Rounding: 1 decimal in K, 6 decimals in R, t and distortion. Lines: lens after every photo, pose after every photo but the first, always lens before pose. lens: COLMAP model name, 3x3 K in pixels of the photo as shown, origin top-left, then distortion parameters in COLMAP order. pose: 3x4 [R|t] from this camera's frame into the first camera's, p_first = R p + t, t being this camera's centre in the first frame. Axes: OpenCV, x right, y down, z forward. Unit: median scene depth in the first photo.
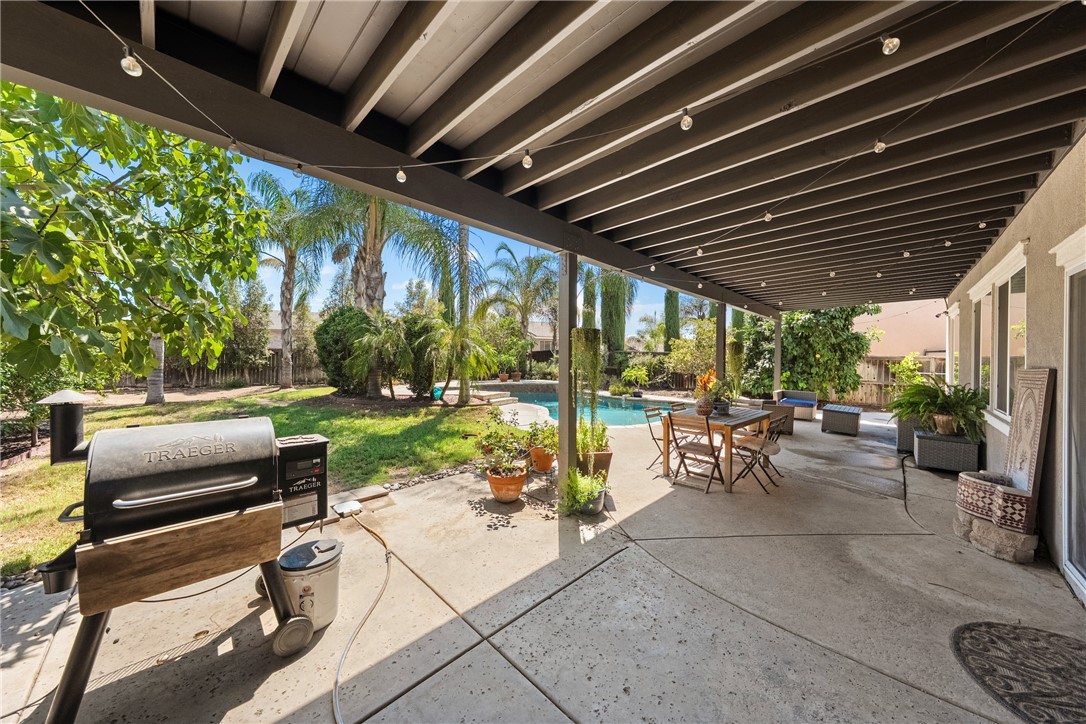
lens RADIAL K [[365.6, 0, 546.6], [0, 365.6, 355.5], [0, 0, 1]] dist [0.001484, 0.000118]
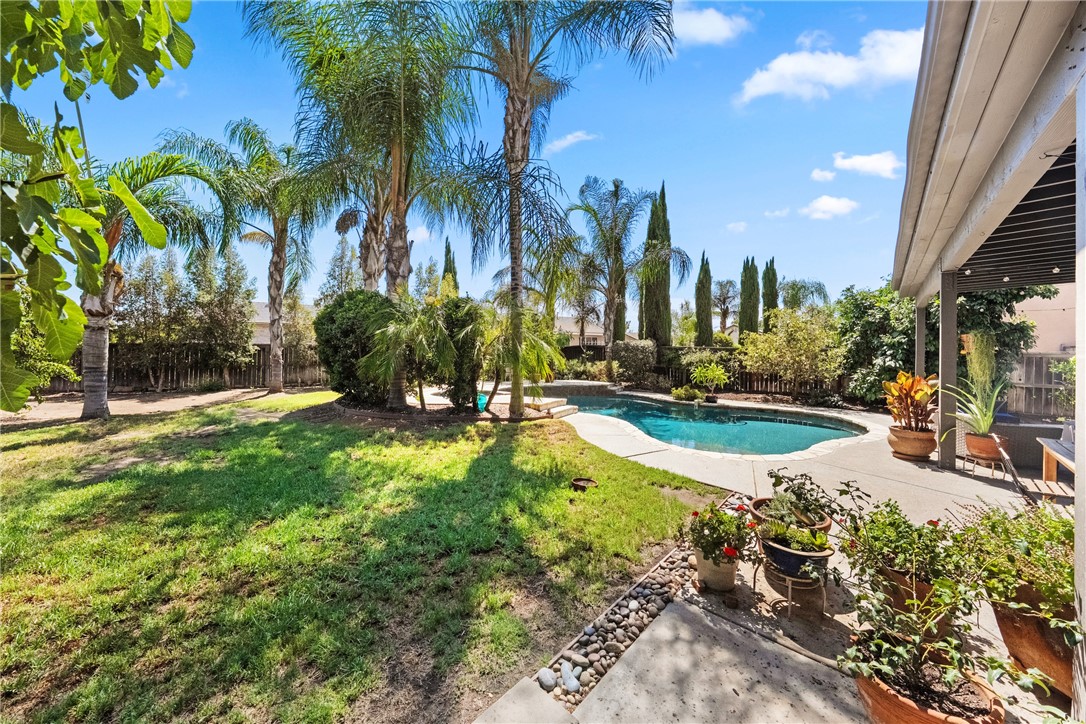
lens RADIAL K [[369.1, 0, 545.1], [0, 369.1, 350.4], [0, 0, 1]] dist [0.010607, -0.000076]
pose [[0.999900, -0.001547, 0.014069, -0.156377], [0.001584, 0.999995, -0.002657, -0.000915], [-0.014065, 0.002679, 0.999897, 0.210674]]
